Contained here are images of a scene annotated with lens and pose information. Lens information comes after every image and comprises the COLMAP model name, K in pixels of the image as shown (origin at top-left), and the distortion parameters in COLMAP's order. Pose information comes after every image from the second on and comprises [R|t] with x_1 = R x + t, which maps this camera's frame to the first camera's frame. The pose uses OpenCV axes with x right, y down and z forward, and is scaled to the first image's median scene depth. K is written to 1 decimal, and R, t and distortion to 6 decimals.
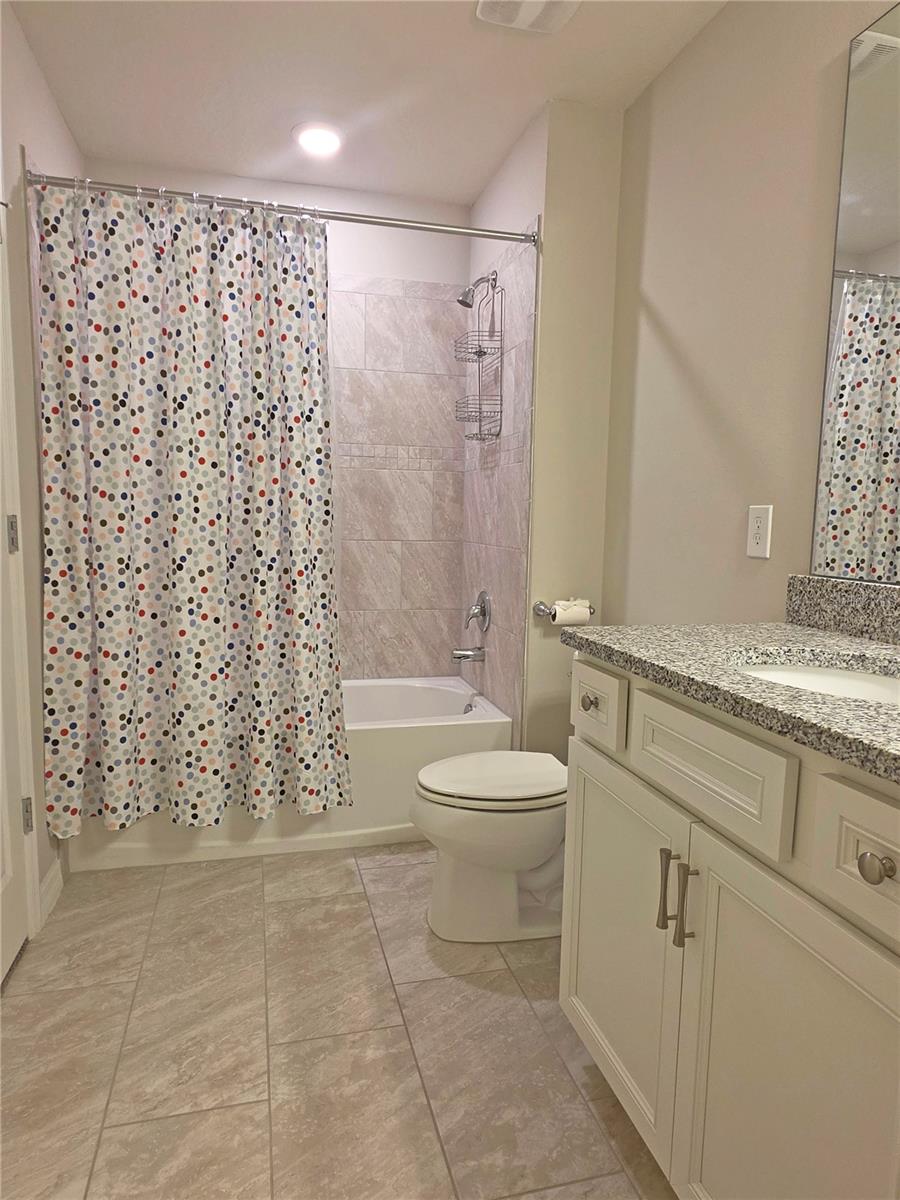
lens RADIAL K [[730.7, 0, 448.9], [0, 730.7, 602.1], [0, 0, 1]] dist [0.006670, 0.002011]
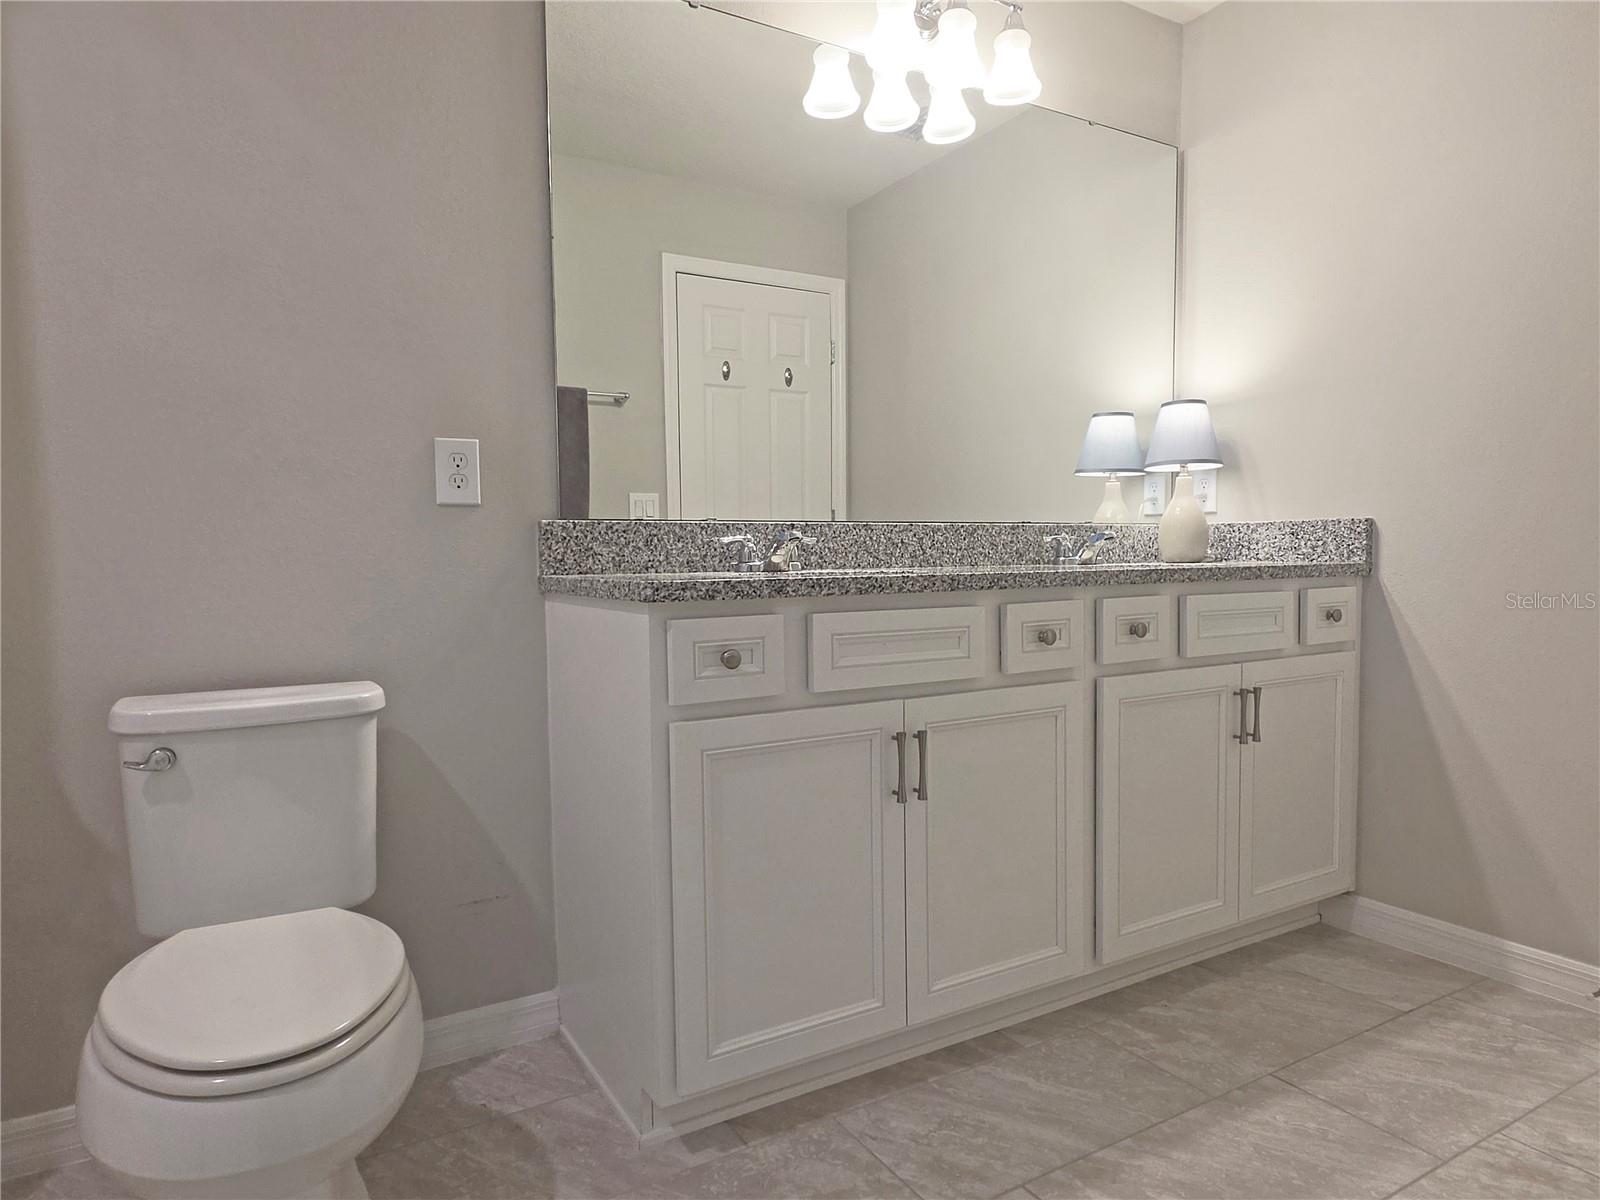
lens RADIAL K [[974.2, 0, 795.6], [0, 974.2, 590.3], [0, 0, 1]] dist [0.006670, 0.002011]
pose [[-0.259021, -0.055856, 0.964255, -0.856257], [0.118485, 0.988949, 0.089114, -0.027009], [-0.958577, 0.137332, -0.249540, 1.162578]]
